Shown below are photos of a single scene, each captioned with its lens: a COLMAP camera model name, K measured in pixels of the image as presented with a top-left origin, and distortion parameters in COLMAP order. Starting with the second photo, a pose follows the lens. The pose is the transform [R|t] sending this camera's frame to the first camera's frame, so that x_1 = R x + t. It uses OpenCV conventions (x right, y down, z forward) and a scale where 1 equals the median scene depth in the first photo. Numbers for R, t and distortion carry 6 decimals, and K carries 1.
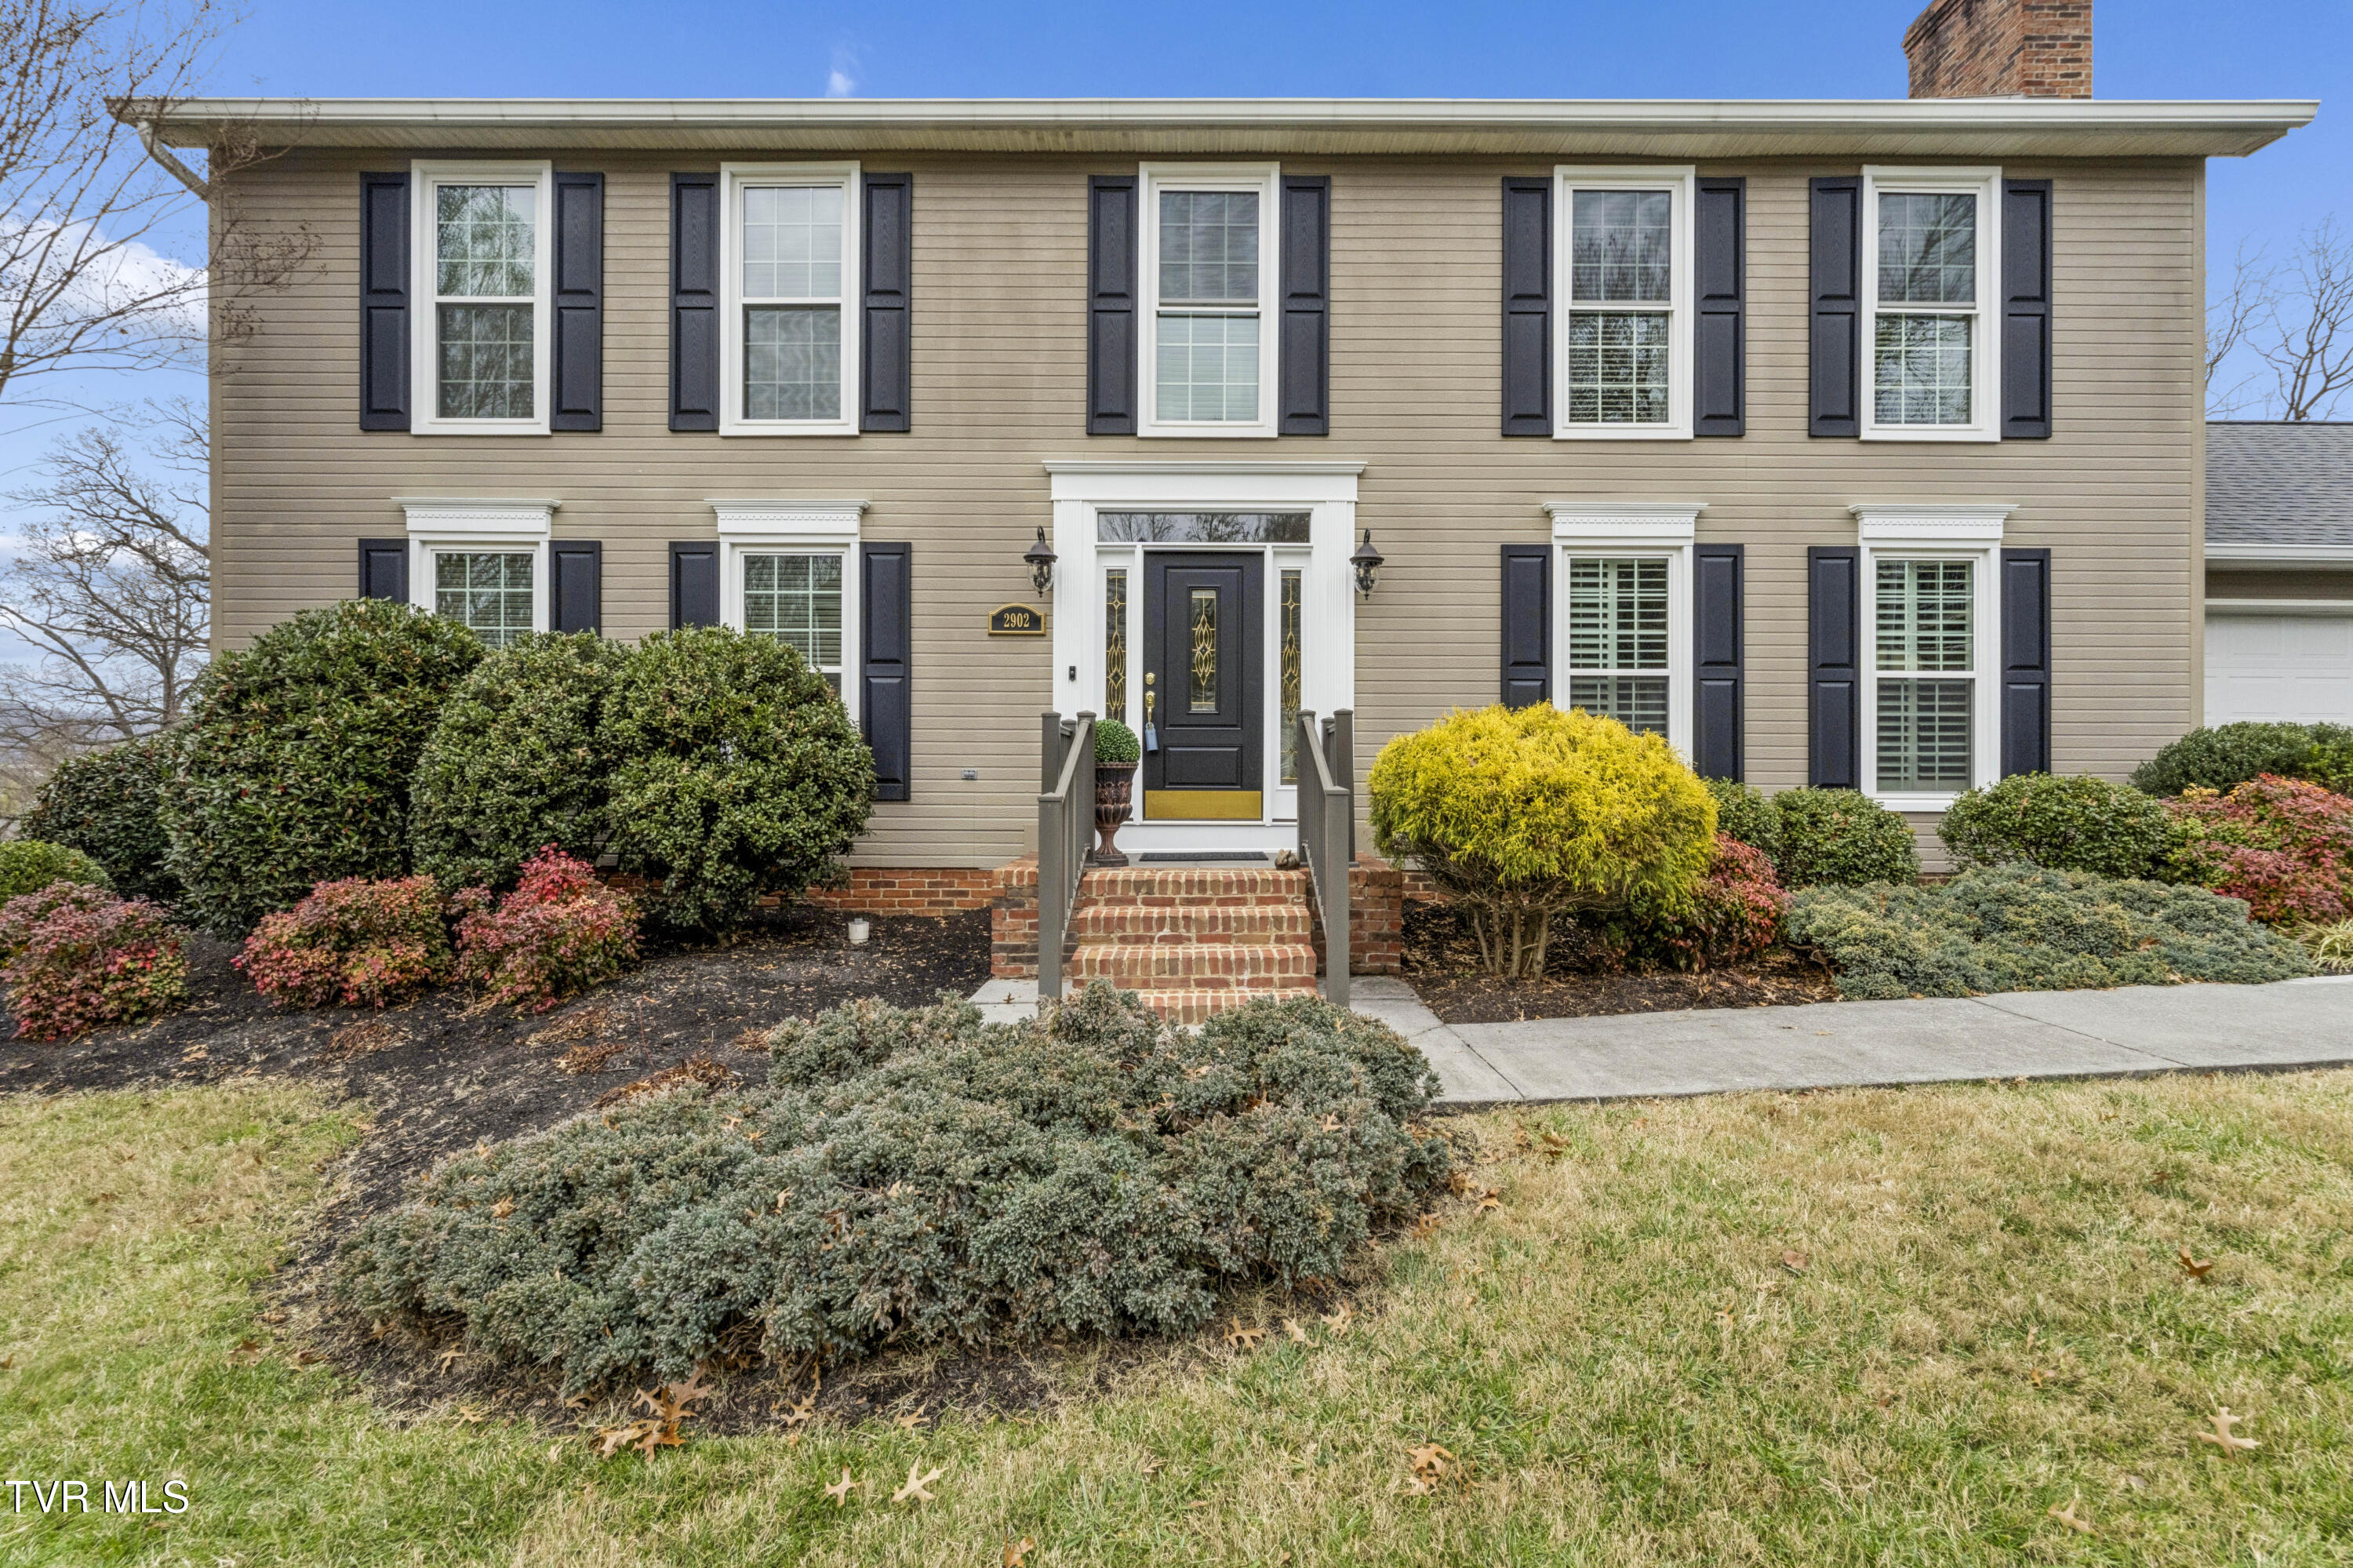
lens RADIAL K [[1073.0, 0, 1171.6], [0, 1073.0, 776.3], [0, 0, 1]] dist [-0.002043, 0.000994]
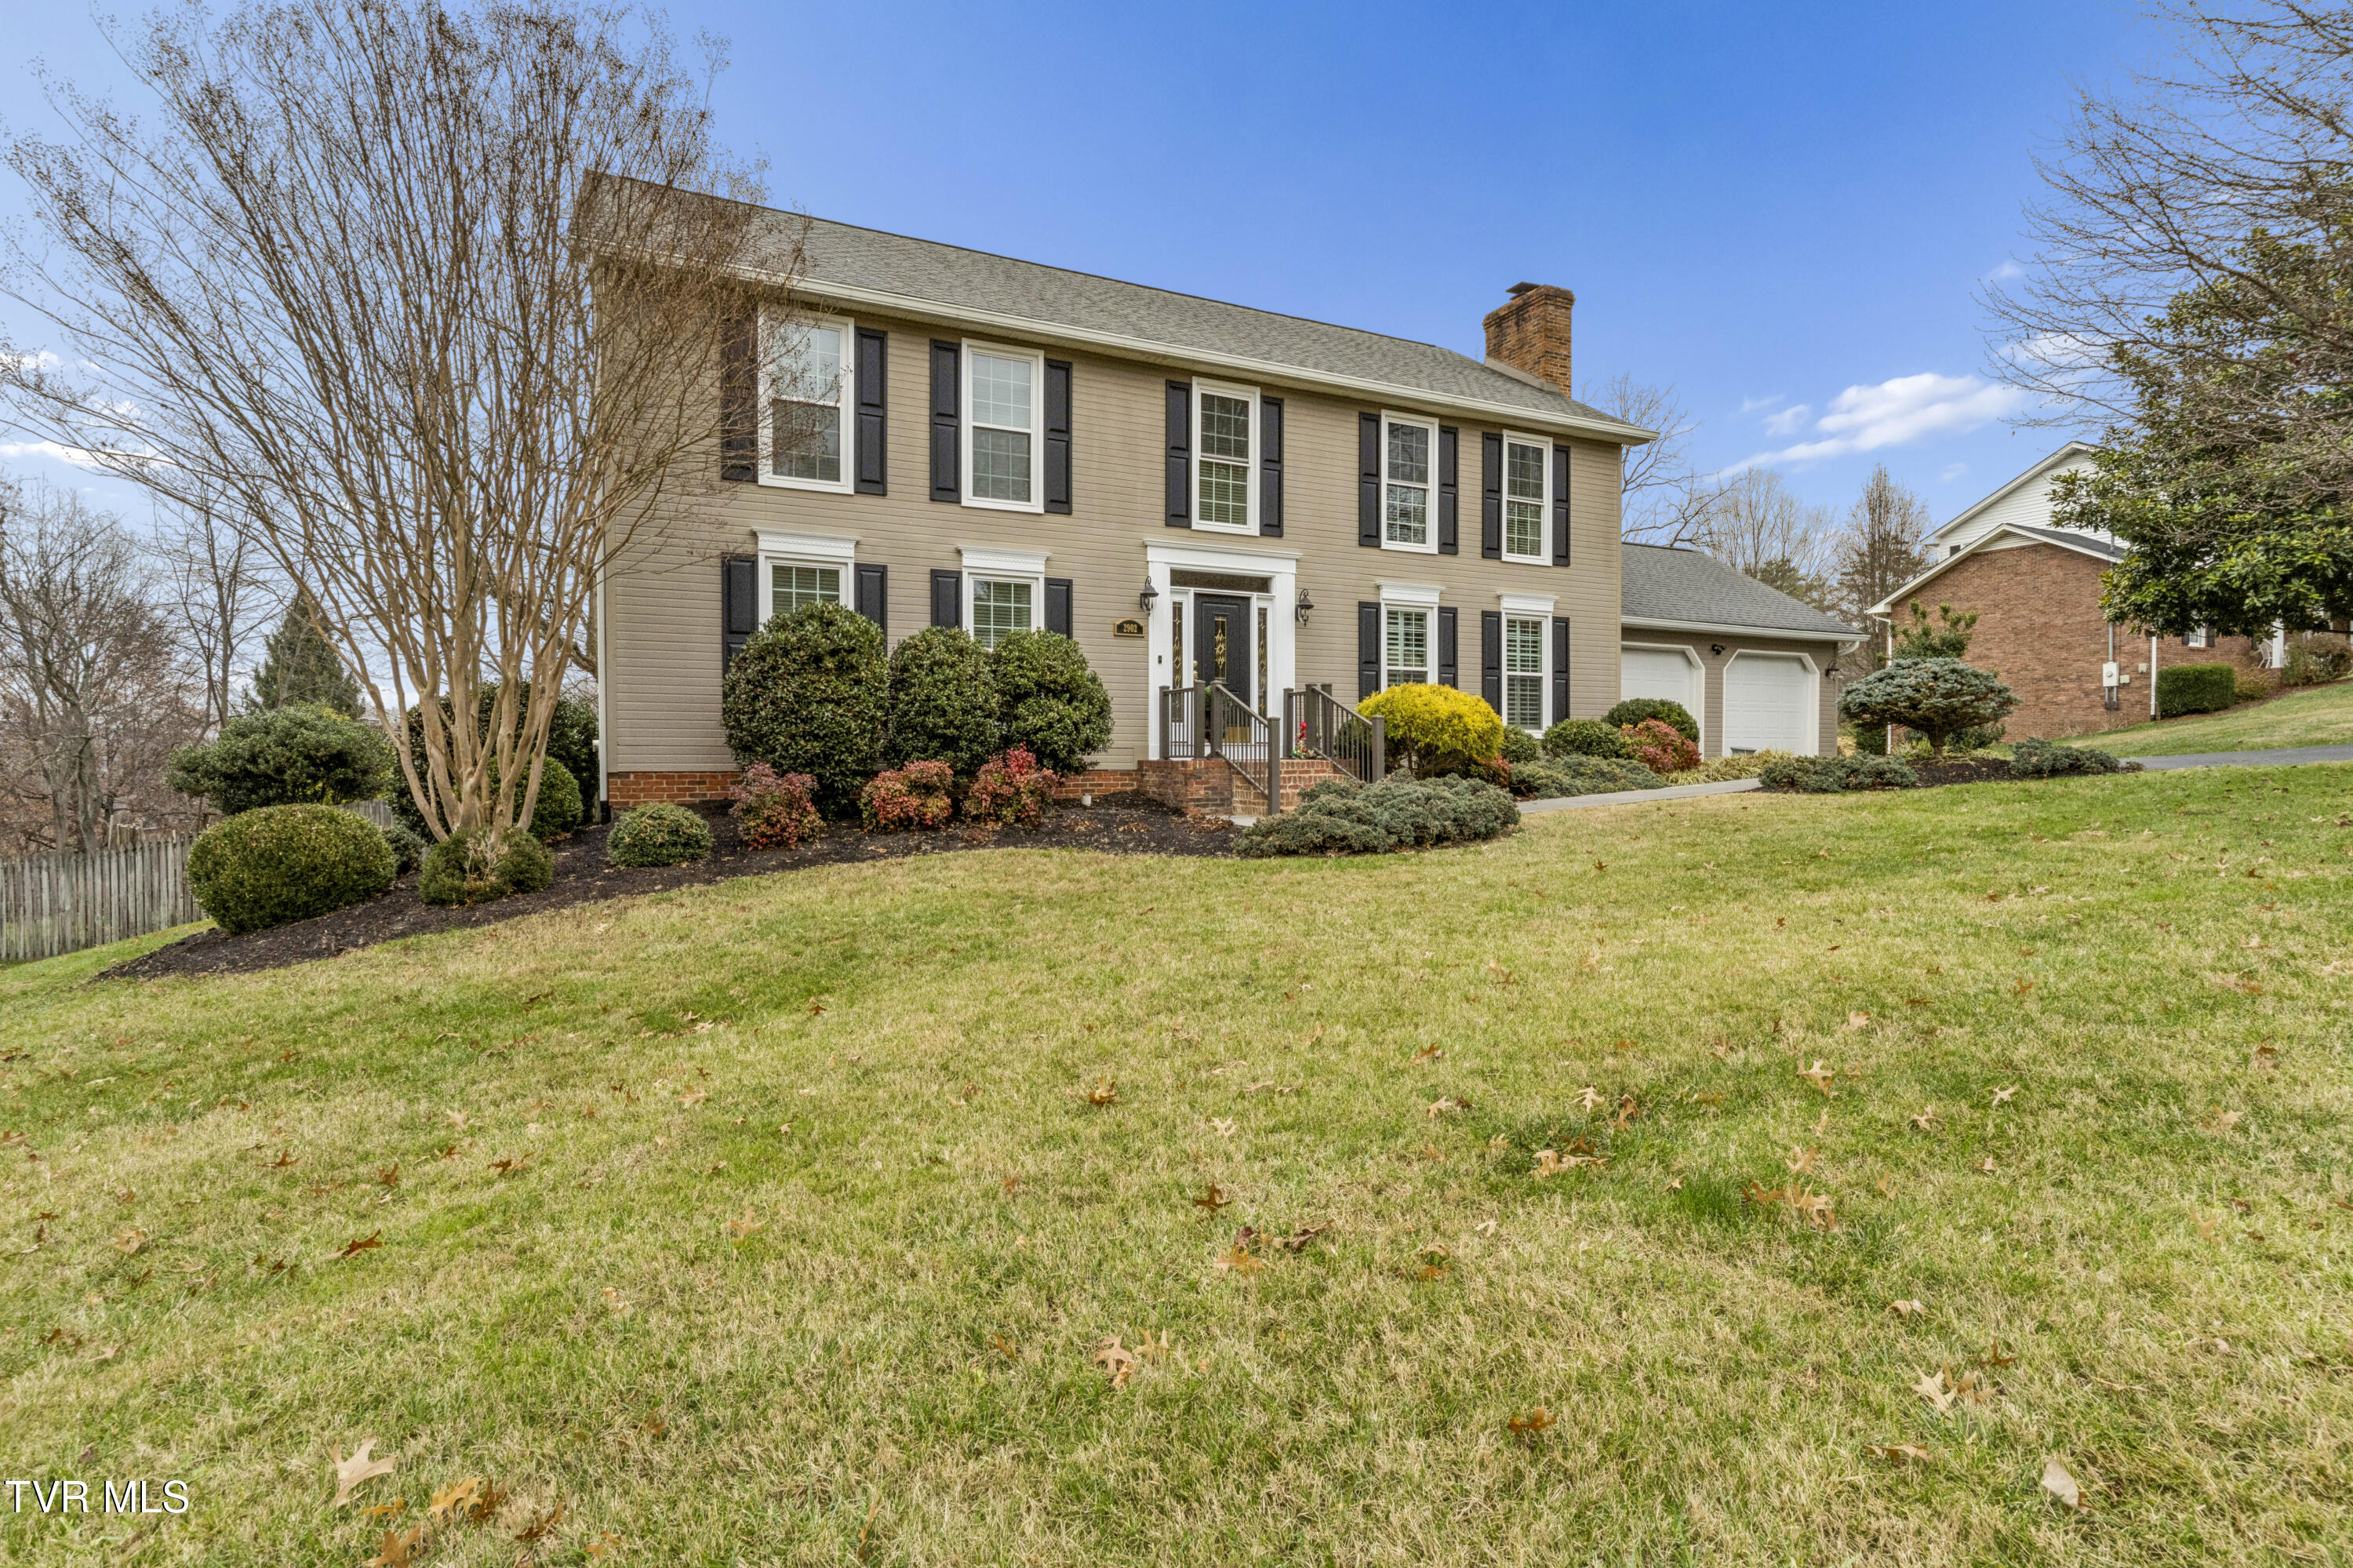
lens RADIAL K [[1093.5, 0, 1178.8], [0, 1093.5, 780.1], [0, 0, 1]] dist [-0.002298, -0.000723]
pose [[0.900415, -0.013263, 0.434831, -0.854173], [0.004943, 0.999783, 0.020258, 0.067507], [-0.435005, -0.016092, 0.900284, -0.649569]]
